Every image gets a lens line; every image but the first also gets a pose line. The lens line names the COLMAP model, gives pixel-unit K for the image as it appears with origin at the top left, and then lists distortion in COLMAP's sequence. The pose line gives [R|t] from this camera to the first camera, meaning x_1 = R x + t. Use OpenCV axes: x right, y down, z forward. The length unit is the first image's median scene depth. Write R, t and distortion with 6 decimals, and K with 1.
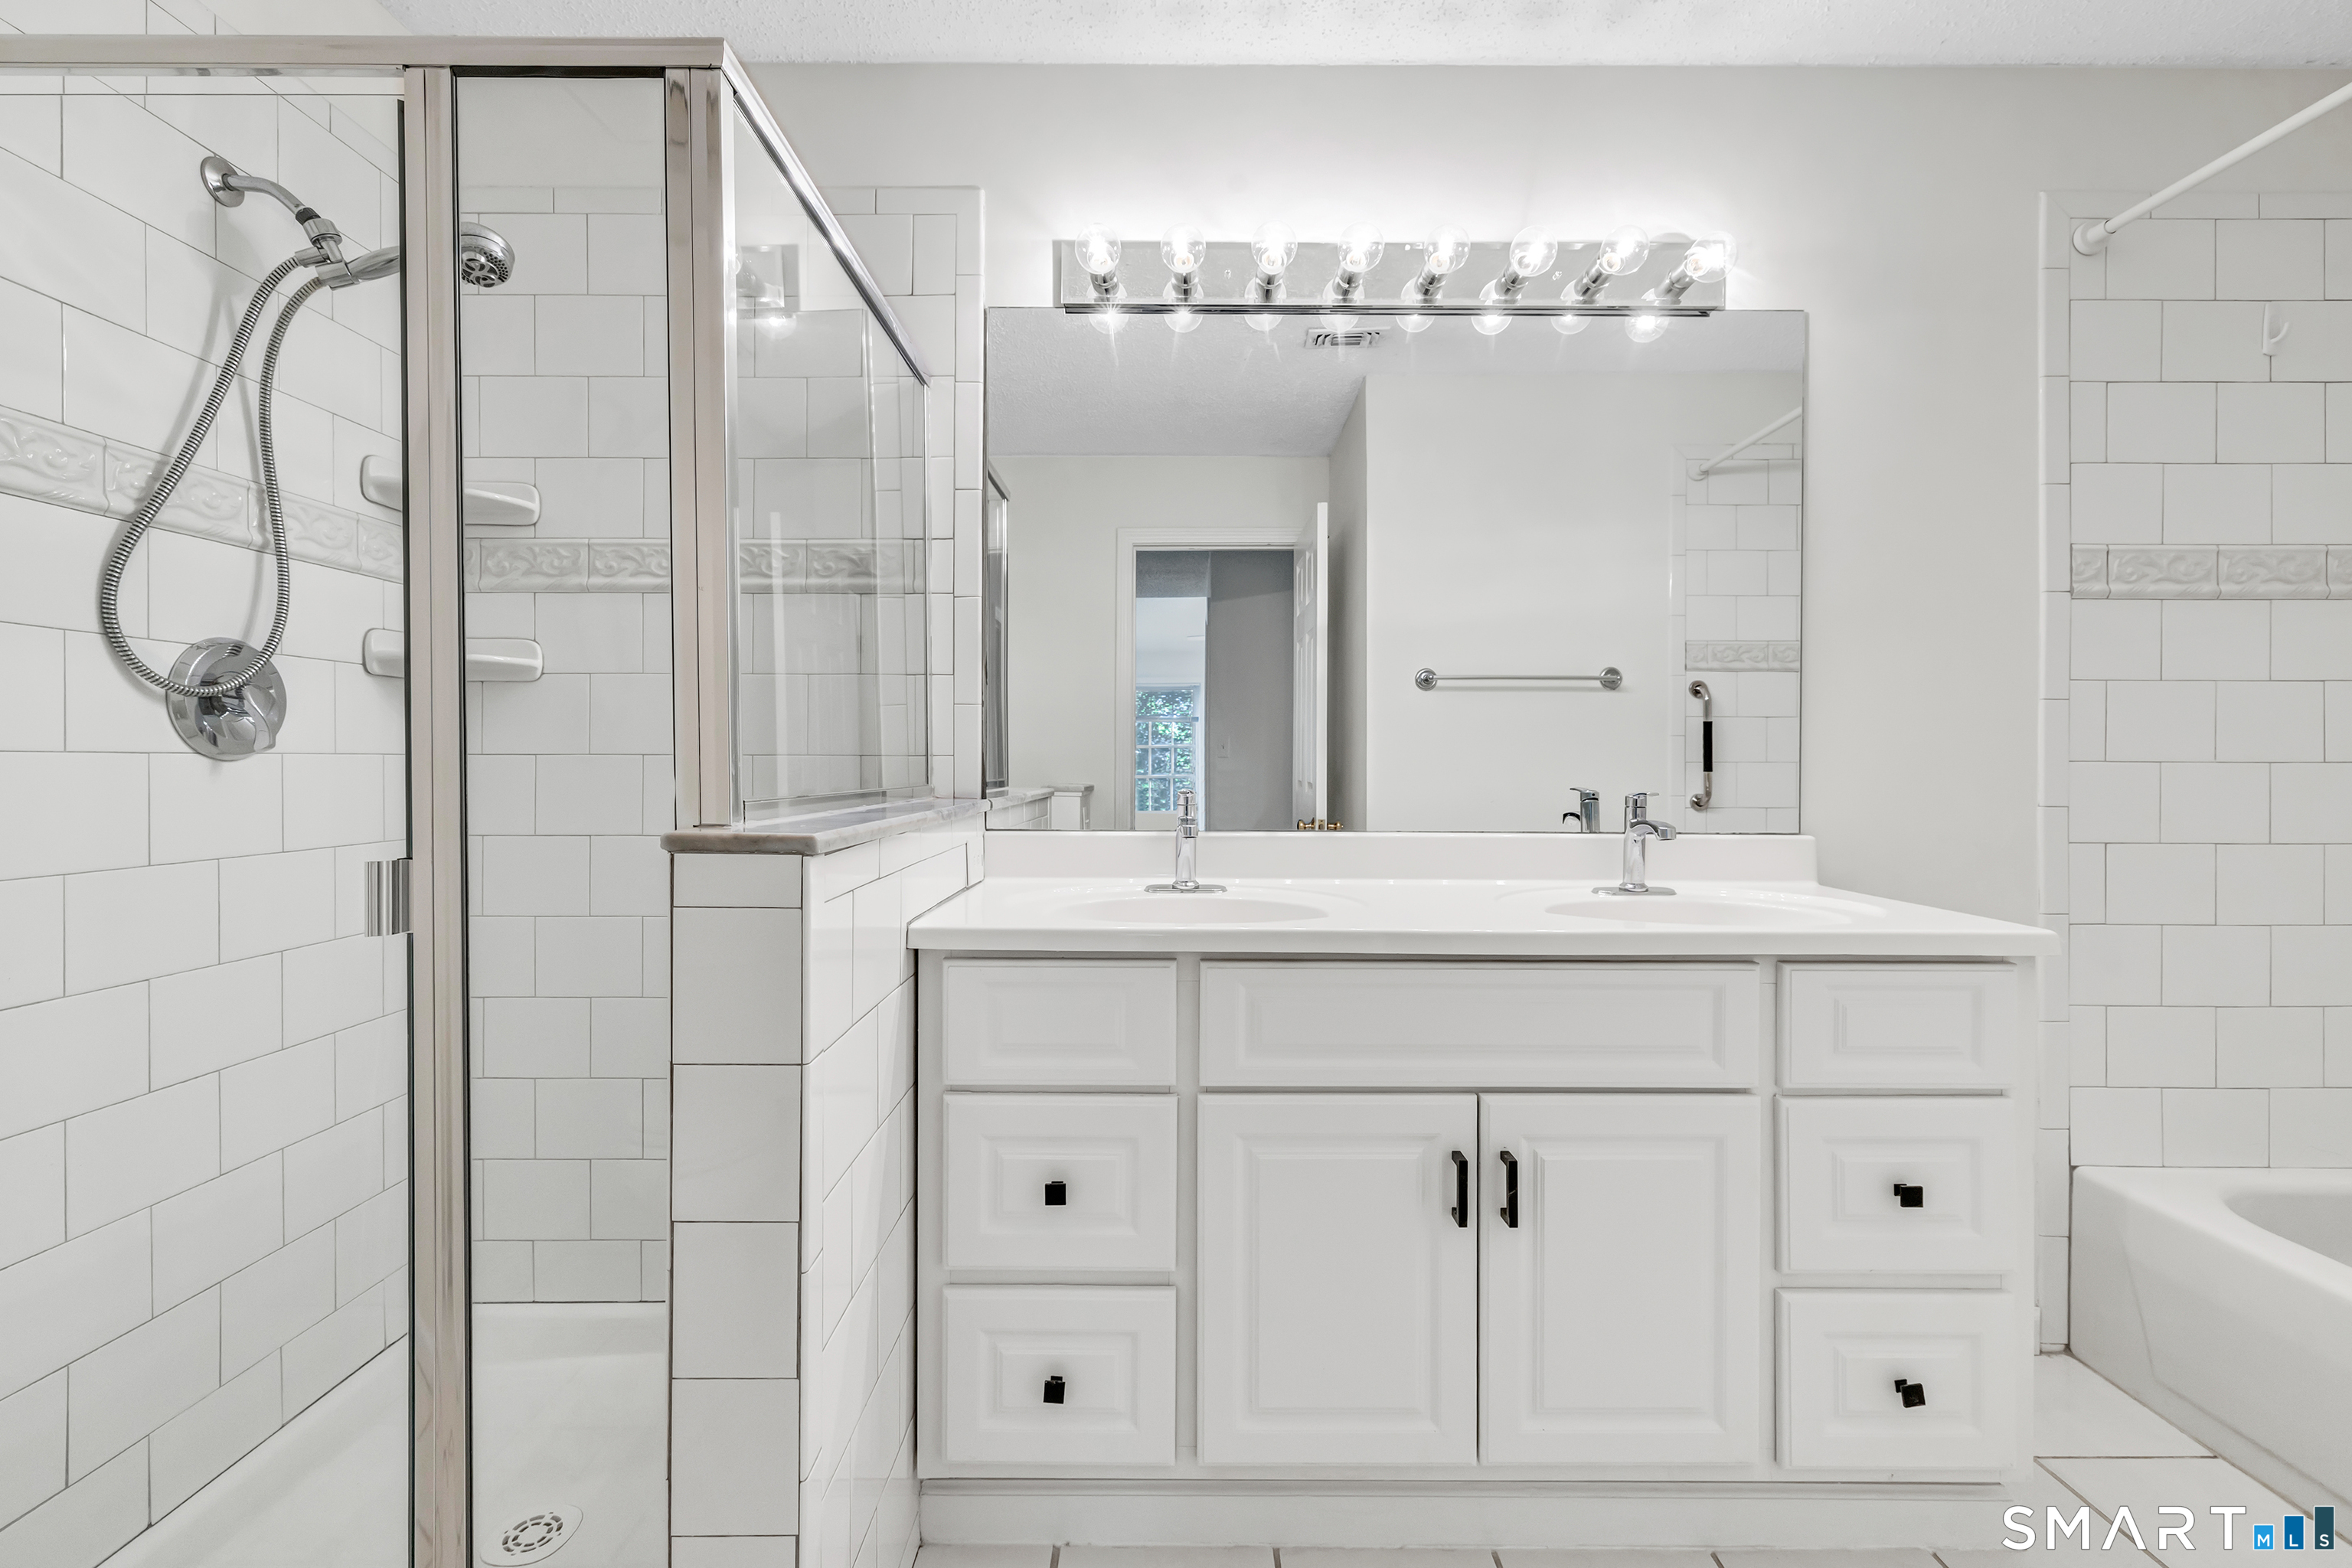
lens RADIAL K [[1019.0, 0, 1181.2], [0, 1019.0, 772.0], [0, 0, 1]] dist [-0.000039, 0.000549]
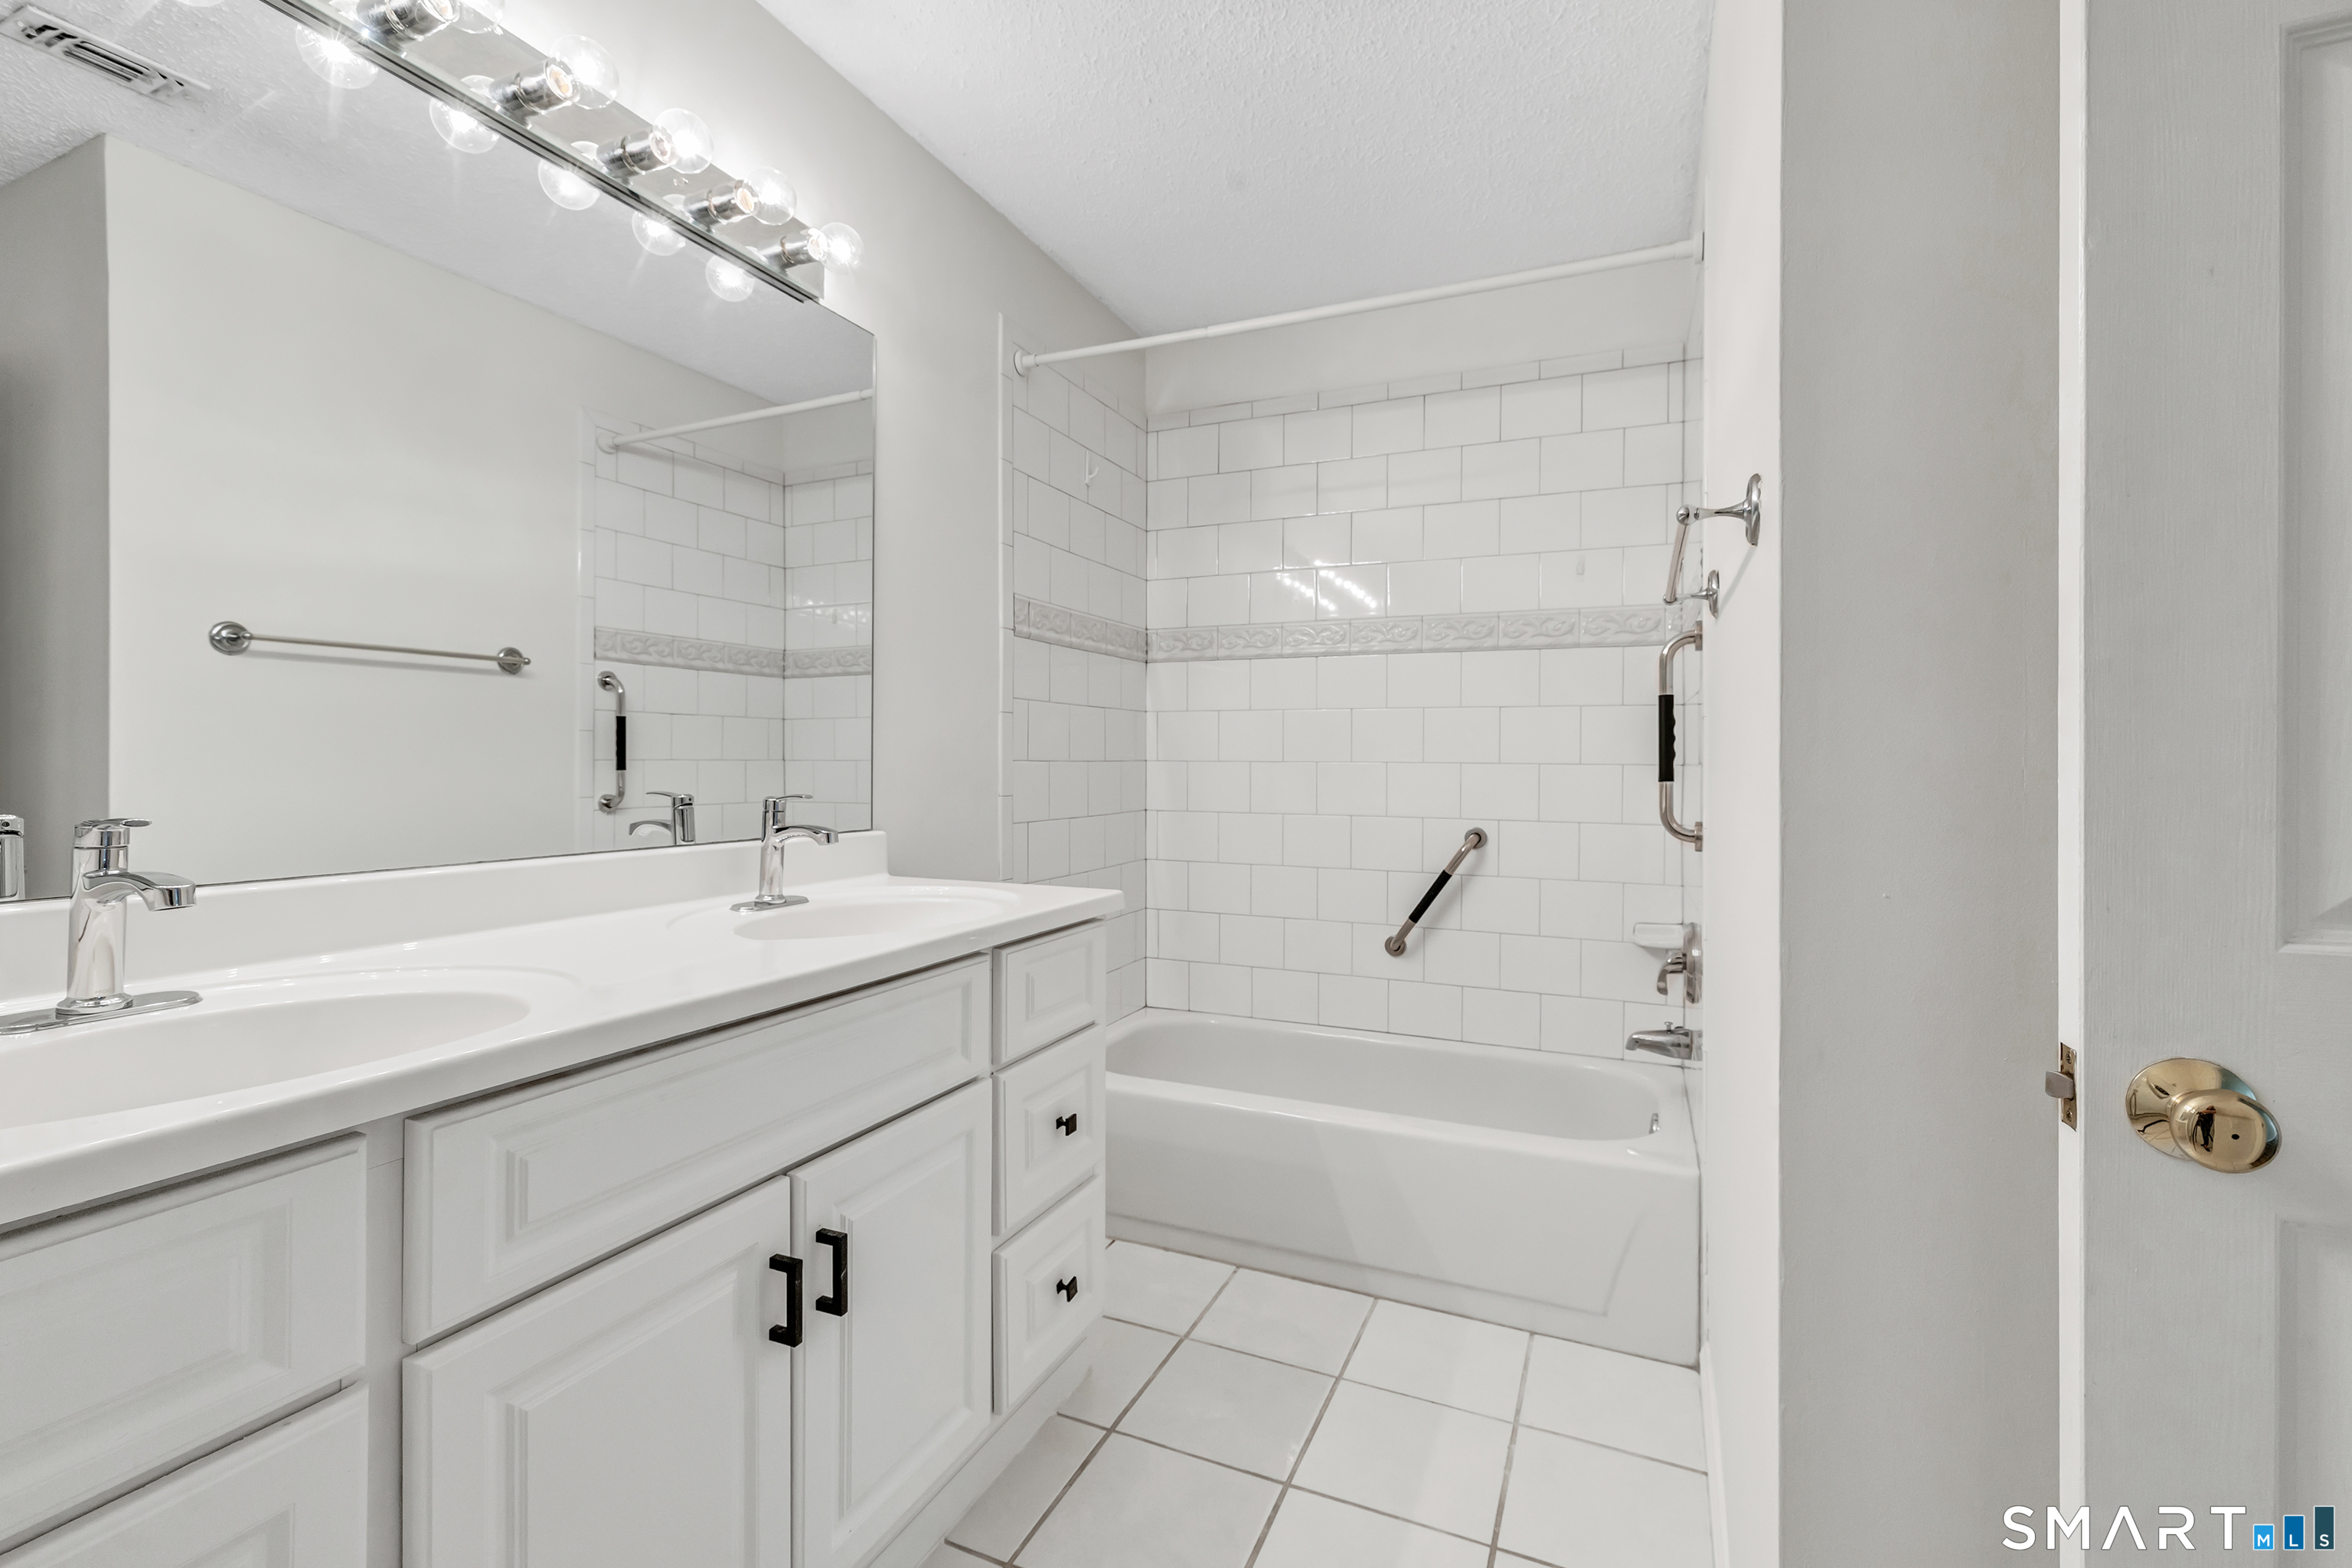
lens RADIAL K [[1019.0, 0, 1181.8], [0, 1019.0, 773.6], [0, 0, 1]] dist [-0.000039, 0.000549]
pose [[0.402726, -0.011877, 0.915243, -0.231964], [0.006291, 0.999928, 0.010208, -0.006141], [-0.915299, 0.001647, 0.402772, 0.281878]]
